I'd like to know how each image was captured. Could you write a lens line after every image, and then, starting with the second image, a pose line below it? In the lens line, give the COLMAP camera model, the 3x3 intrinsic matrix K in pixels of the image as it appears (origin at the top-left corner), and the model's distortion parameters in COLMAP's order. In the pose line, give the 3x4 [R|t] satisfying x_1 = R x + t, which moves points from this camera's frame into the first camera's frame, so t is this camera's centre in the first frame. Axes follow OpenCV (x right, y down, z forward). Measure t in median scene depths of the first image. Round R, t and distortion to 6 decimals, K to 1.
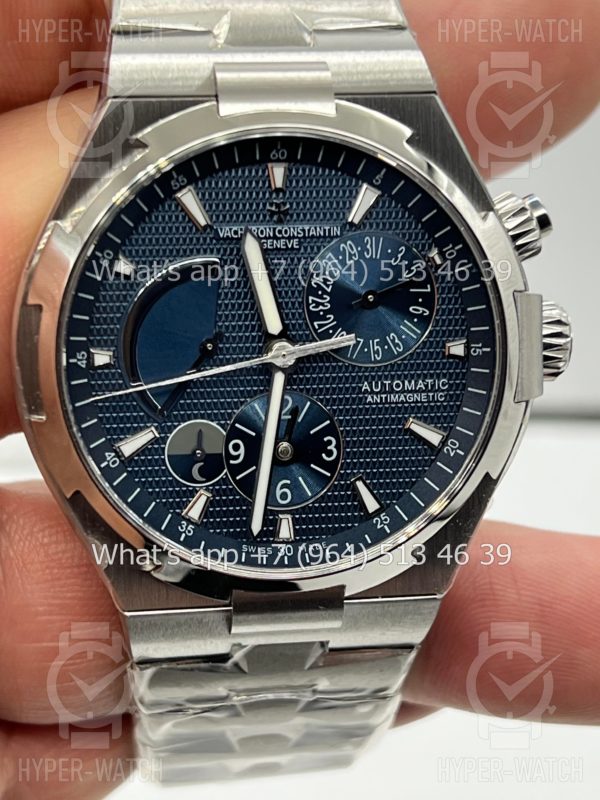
lens RADIAL K [[1866.6, 0, 300.0], [0, 1866.6, 400.0], [0, 0, 1]] dist [0.077929, -0.046937]
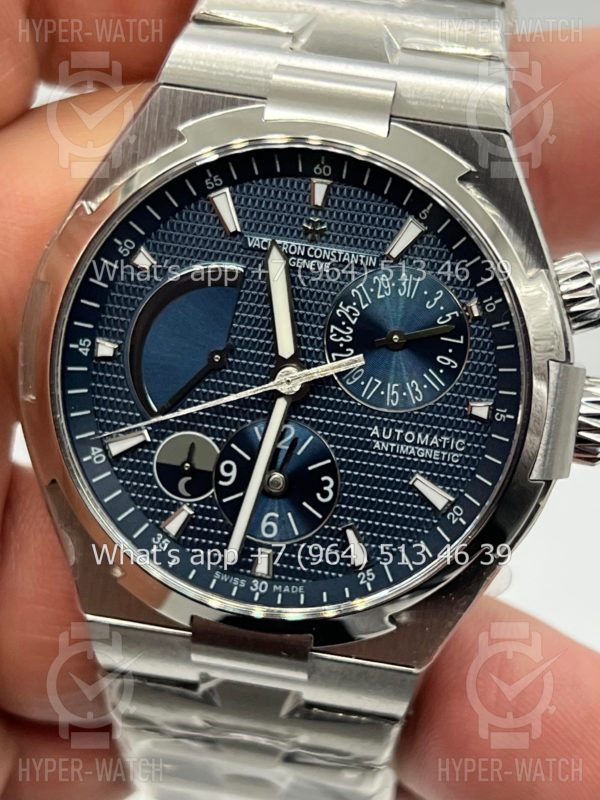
lens RADIAL K [[1866.6, 0, 300.0], [0, 1866.6, 400.0], [0, 0, 1]] dist [0.077929, -0.046937]
pose [[0.955621, 0.184932, -0.229324, 0.211255], [-0.189570, 0.981865, 0.001836, -0.017295], [0.225505, 0.041719, 0.973348, 0.086770]]
